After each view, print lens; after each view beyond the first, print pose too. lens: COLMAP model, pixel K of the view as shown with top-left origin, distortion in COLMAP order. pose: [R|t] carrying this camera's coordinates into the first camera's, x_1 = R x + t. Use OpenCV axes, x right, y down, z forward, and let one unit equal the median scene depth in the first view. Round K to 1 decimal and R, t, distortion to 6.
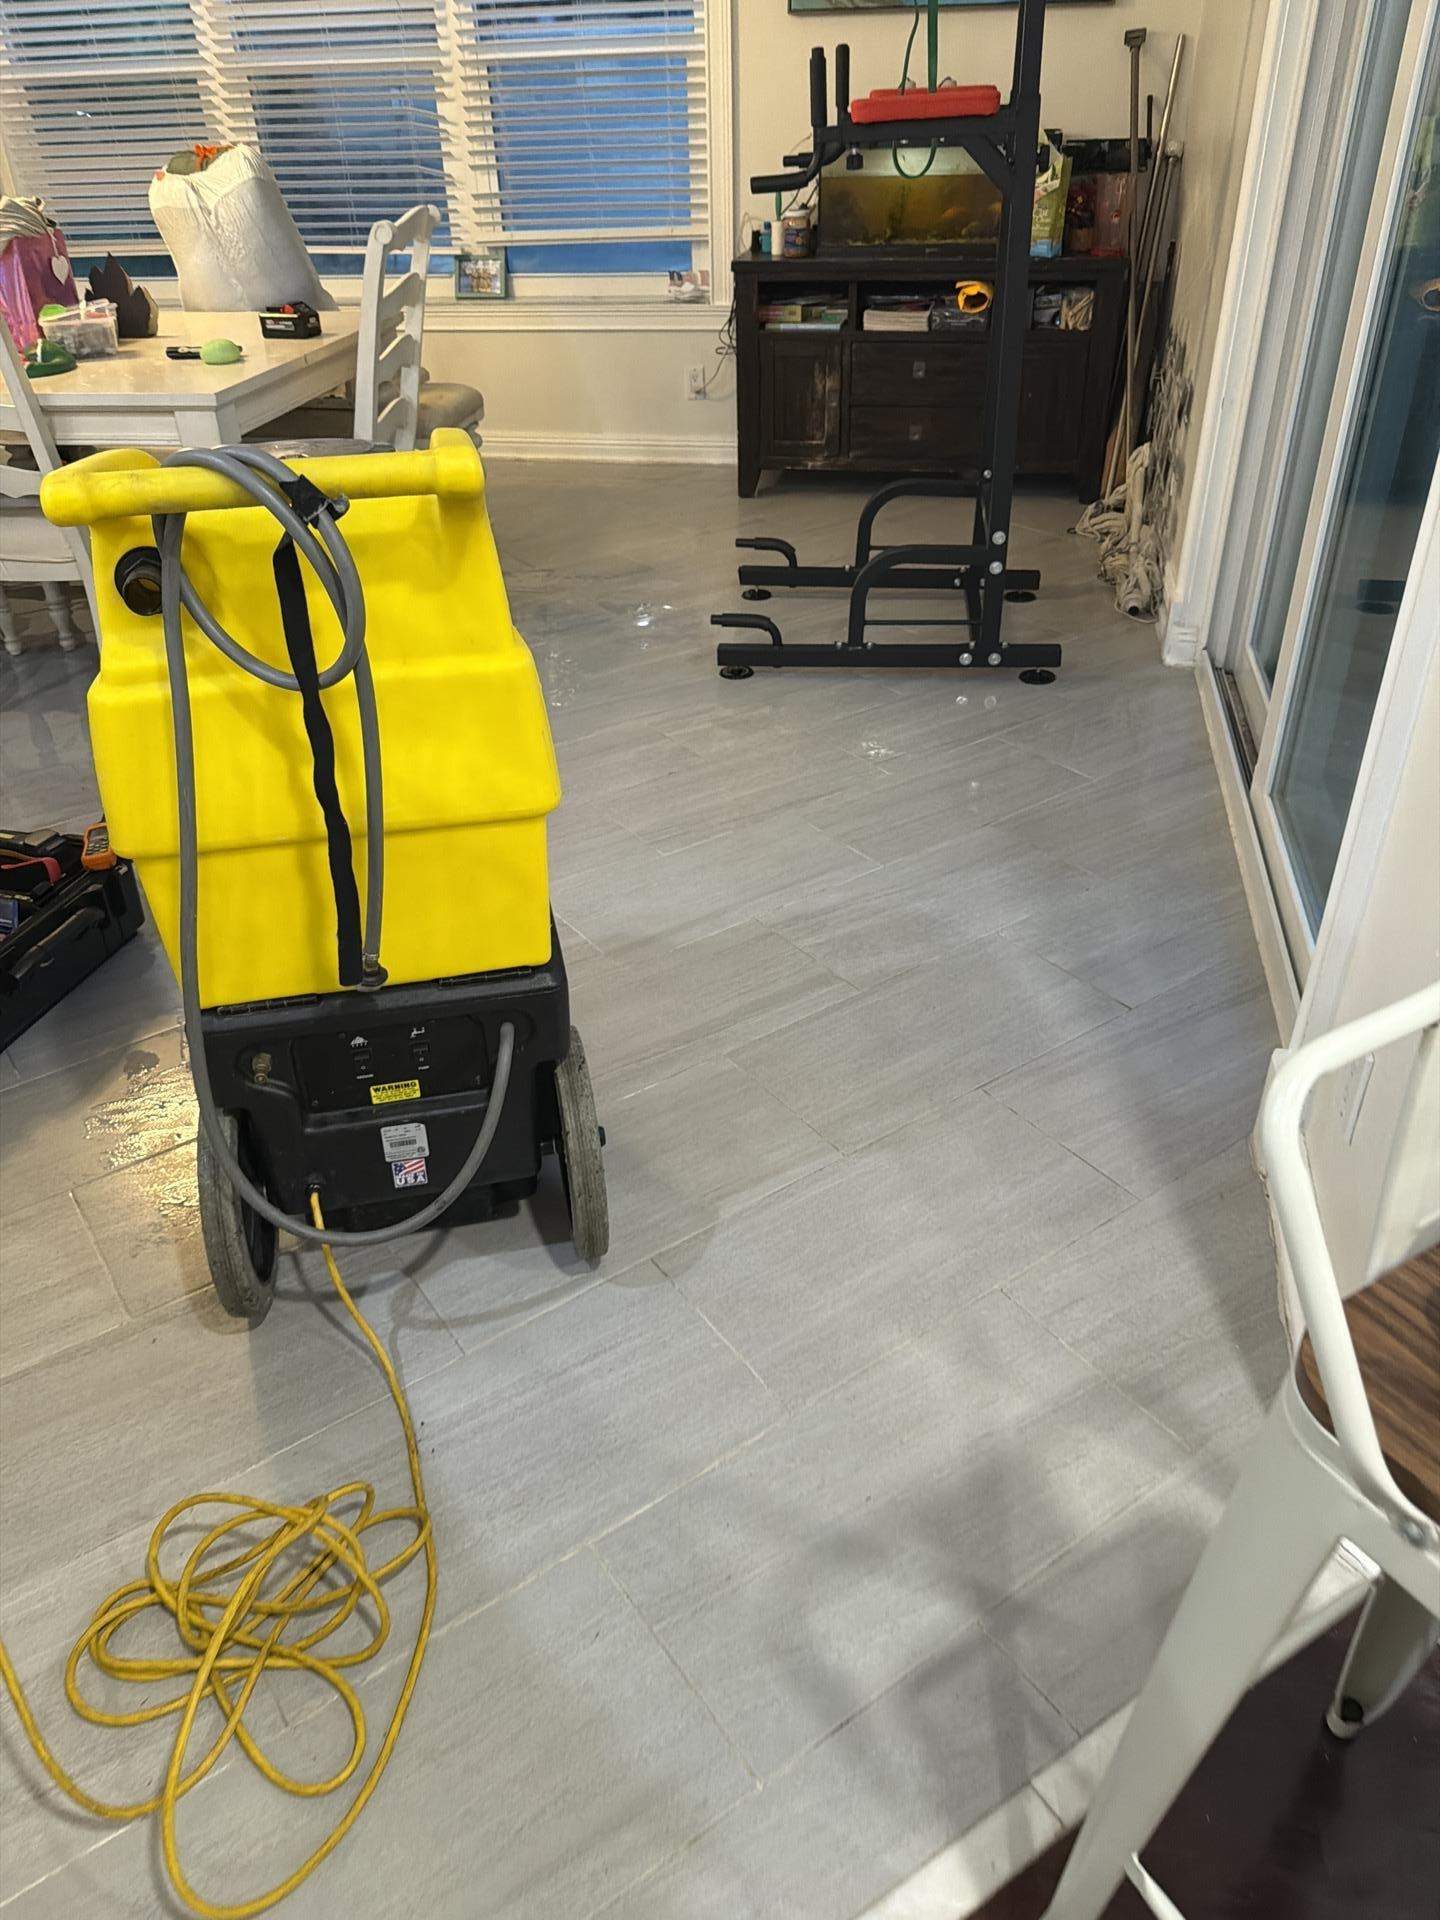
lens RADIAL K [[1364.4, 0, 720.4], [0, 1364.4, 954.5], [0, 0, 1]] dist [0.001545, -0.021231]
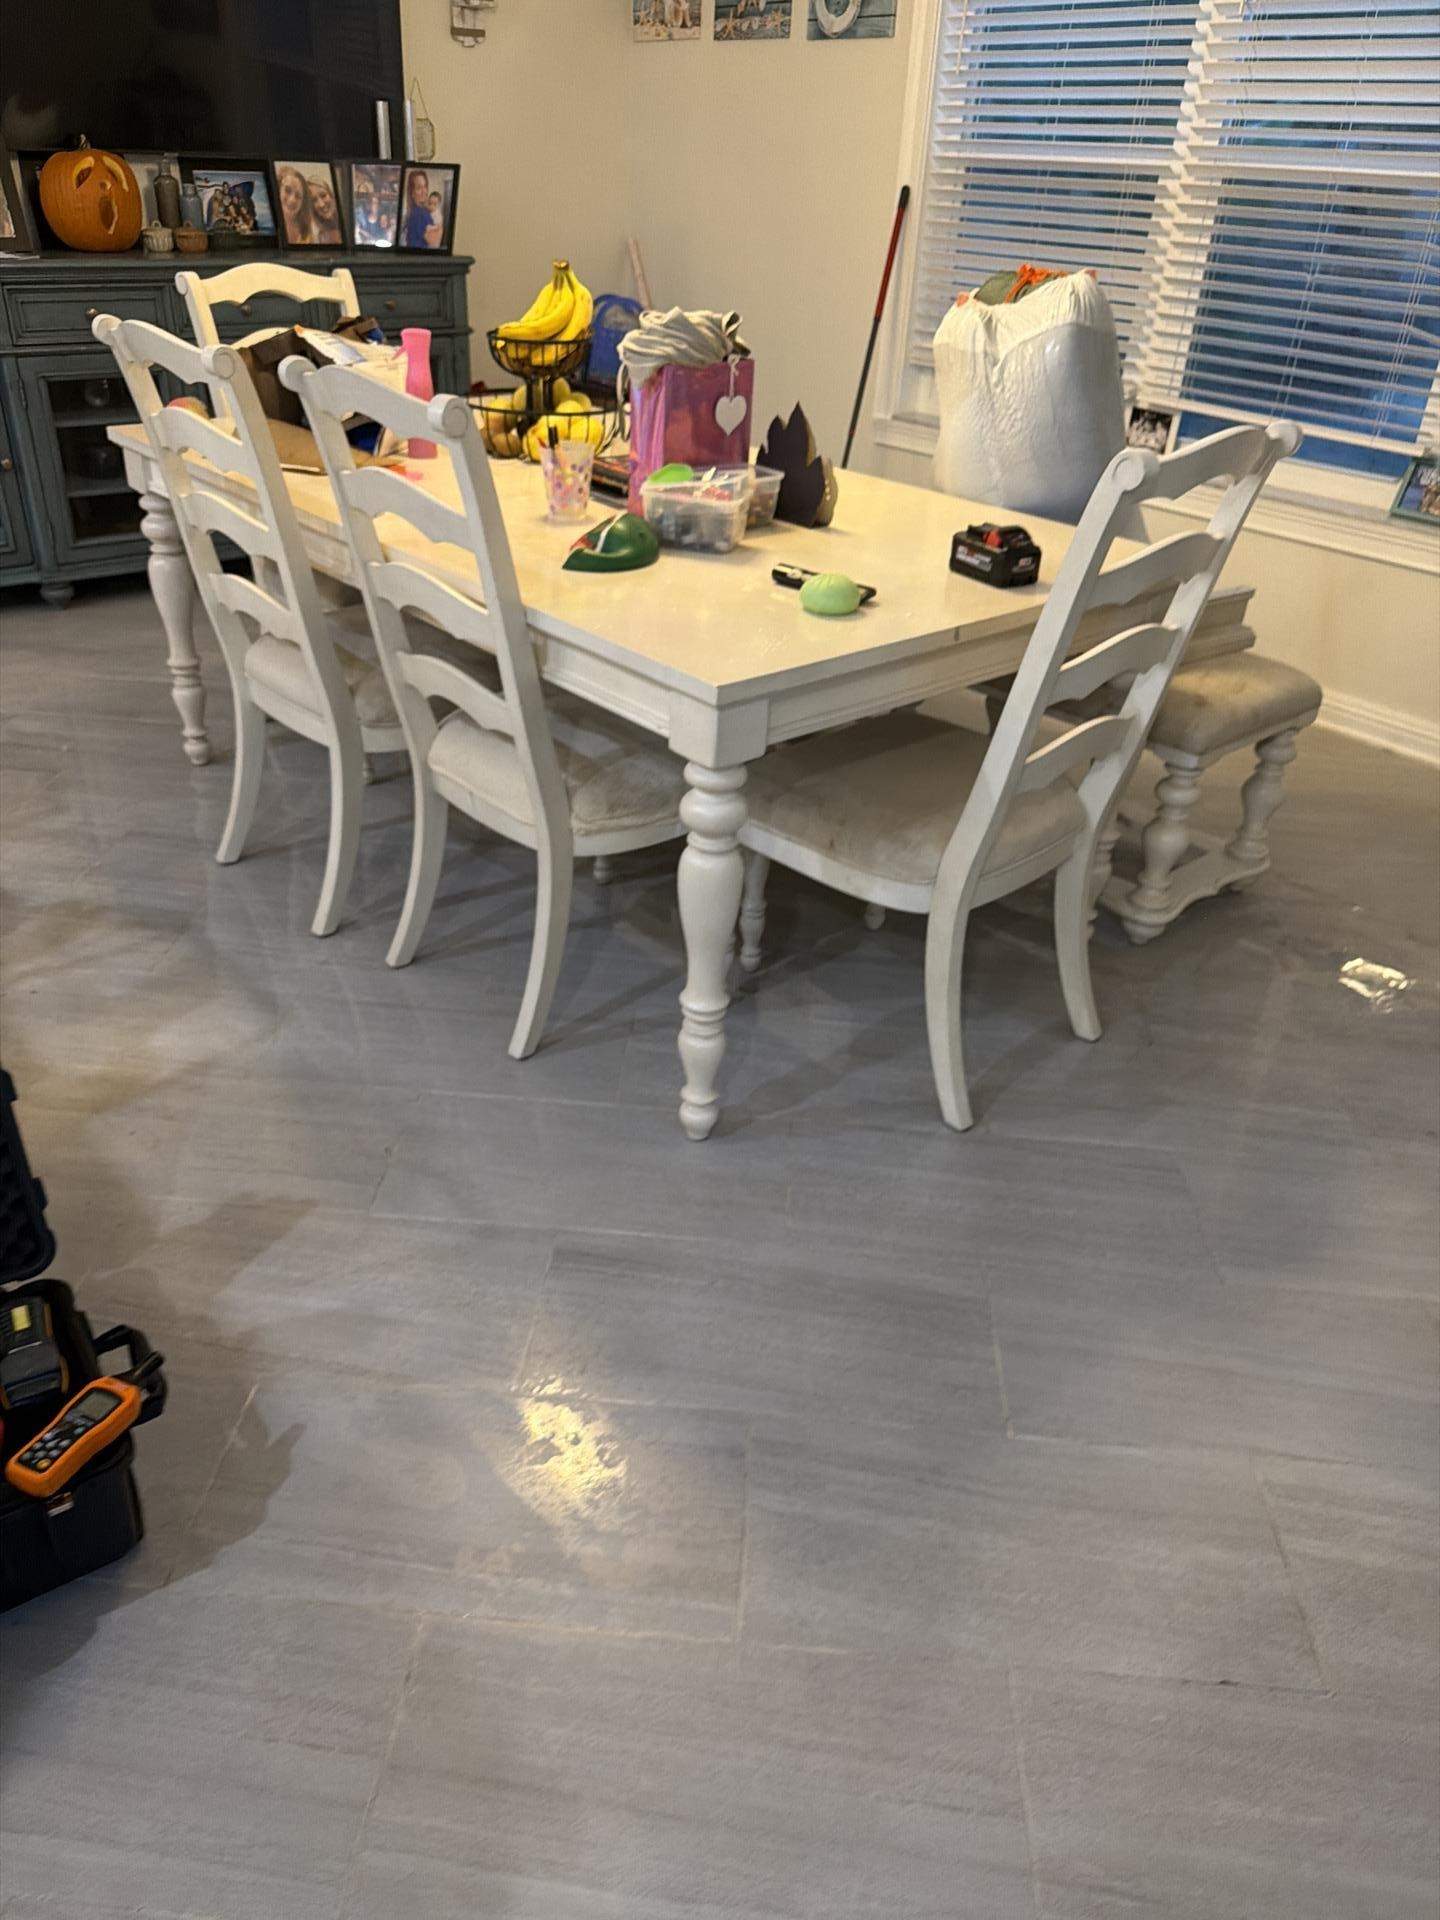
lens RADIAL K [[1364.4, 0, 723.7], [0, 1364.4, 964.7], [0, 0, 1]] dist [0.001545, -0.021231]
pose [[0.767454, 0.373322, -0.521197, -0.013797], [-0.398855, 0.914509, 0.067735, -0.262307], [0.501926, 0.155898, 0.850744, 0.399413]]
